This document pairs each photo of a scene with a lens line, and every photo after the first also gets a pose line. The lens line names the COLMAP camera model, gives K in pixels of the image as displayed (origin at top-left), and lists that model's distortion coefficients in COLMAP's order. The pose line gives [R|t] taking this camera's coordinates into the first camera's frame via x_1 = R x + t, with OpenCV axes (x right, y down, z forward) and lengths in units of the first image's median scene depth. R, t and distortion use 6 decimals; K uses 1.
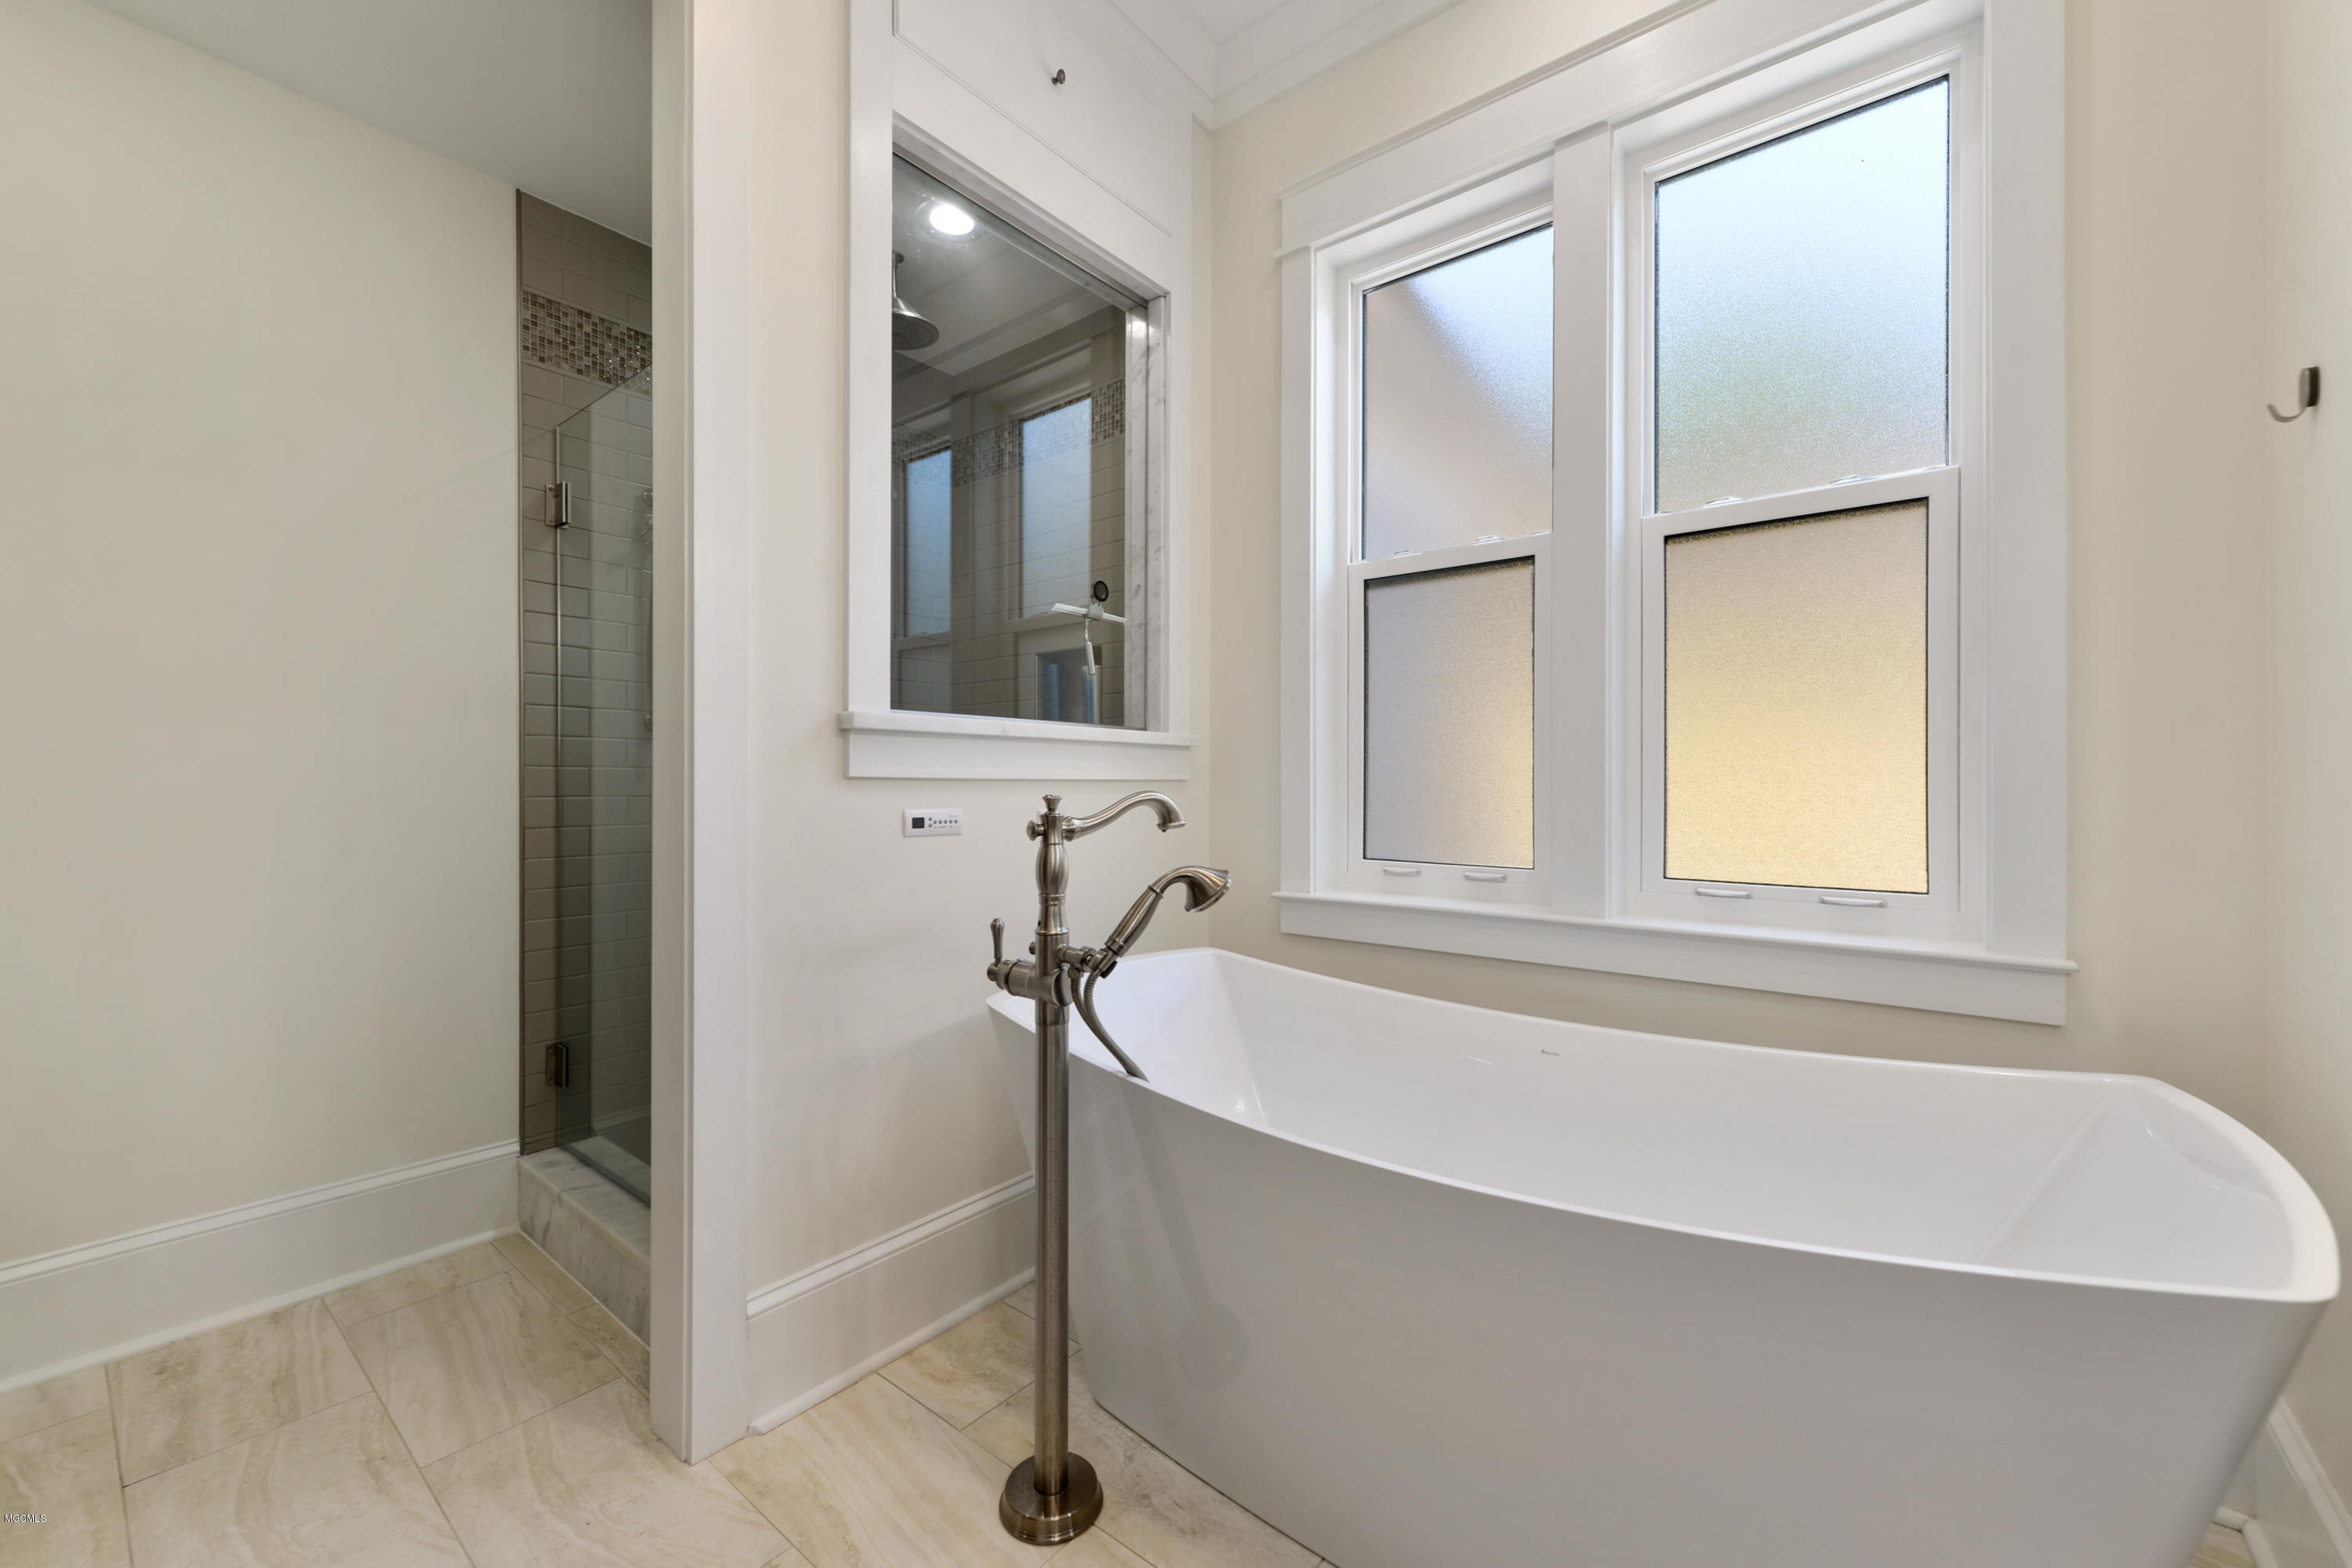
lens RADIAL K [[919.9, 0, 1171.7], [0, 919.9, 789.4], [0, 0, 1]] dist [-0.000857, 0.000042]
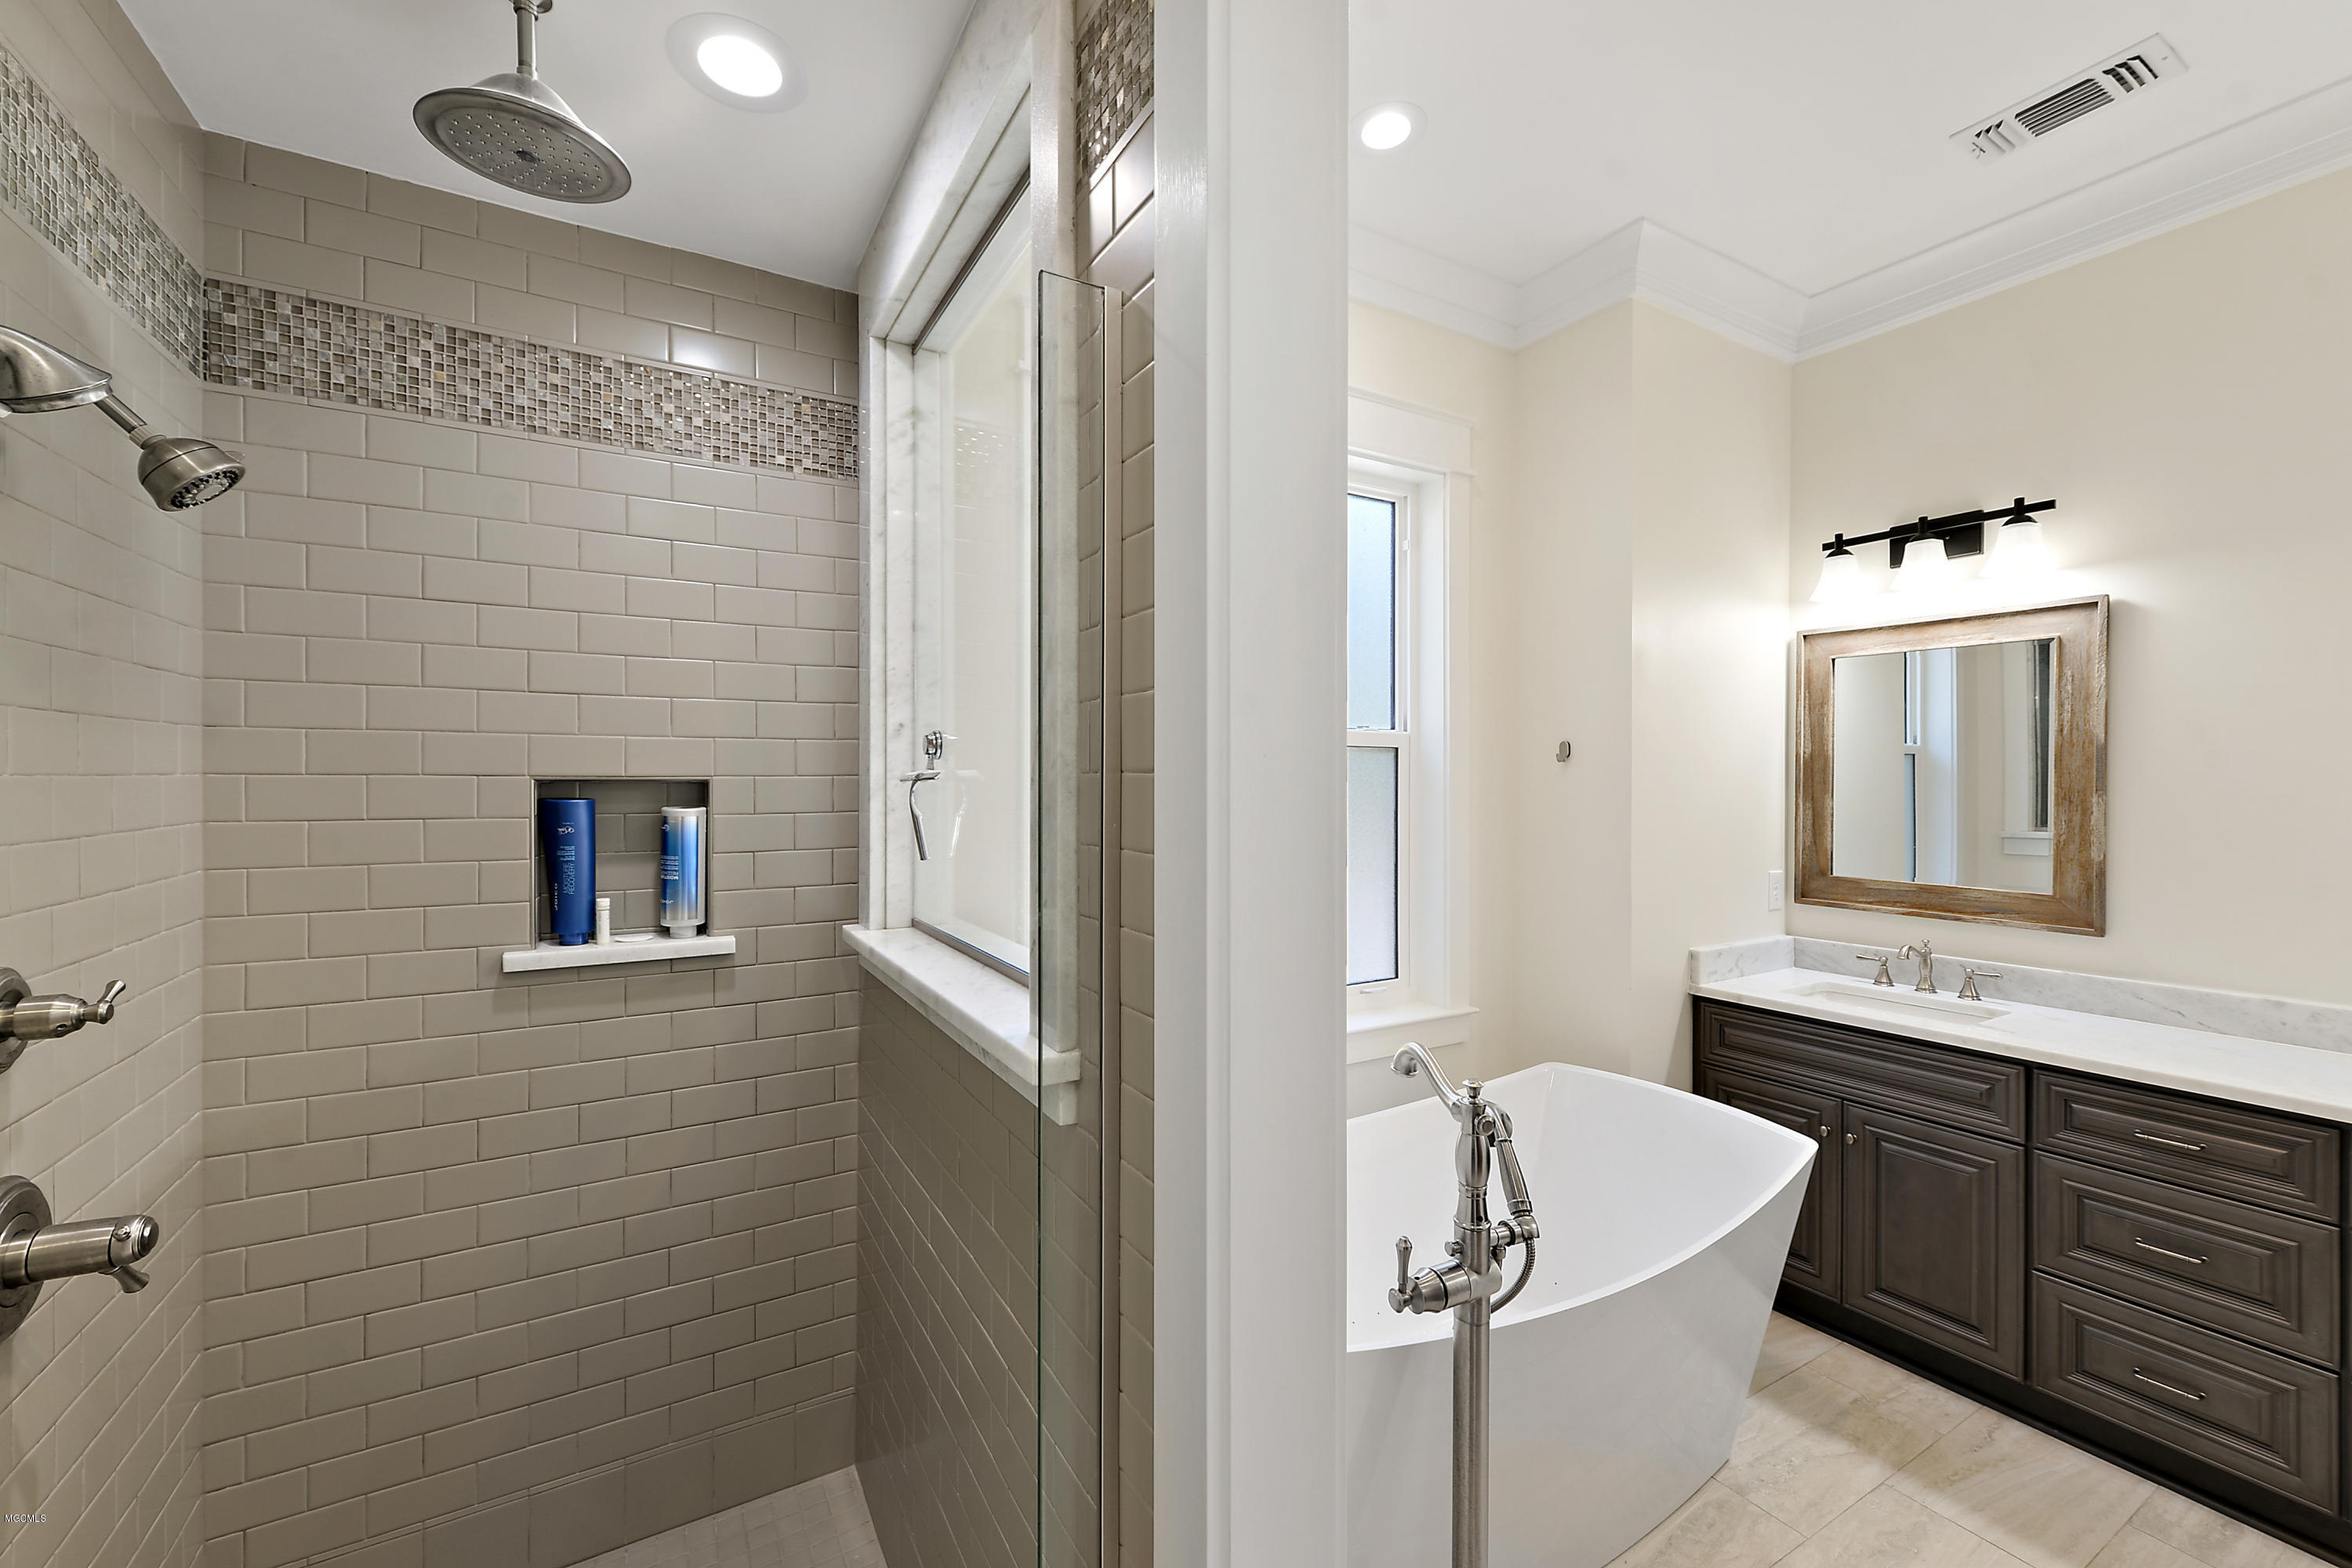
lens RADIAL K [[928.7, 0, 1162.8], [0, 928.7, 762.8], [0, 0, 1]] dist [0.001463, 0.000363]
pose [[0.358906, 0.018244, 0.933196, -0.885230], [0.002943, 0.999782, -0.020678, -0.232651], [-0.933369, 0.010168, 0.358774, 0.717787]]
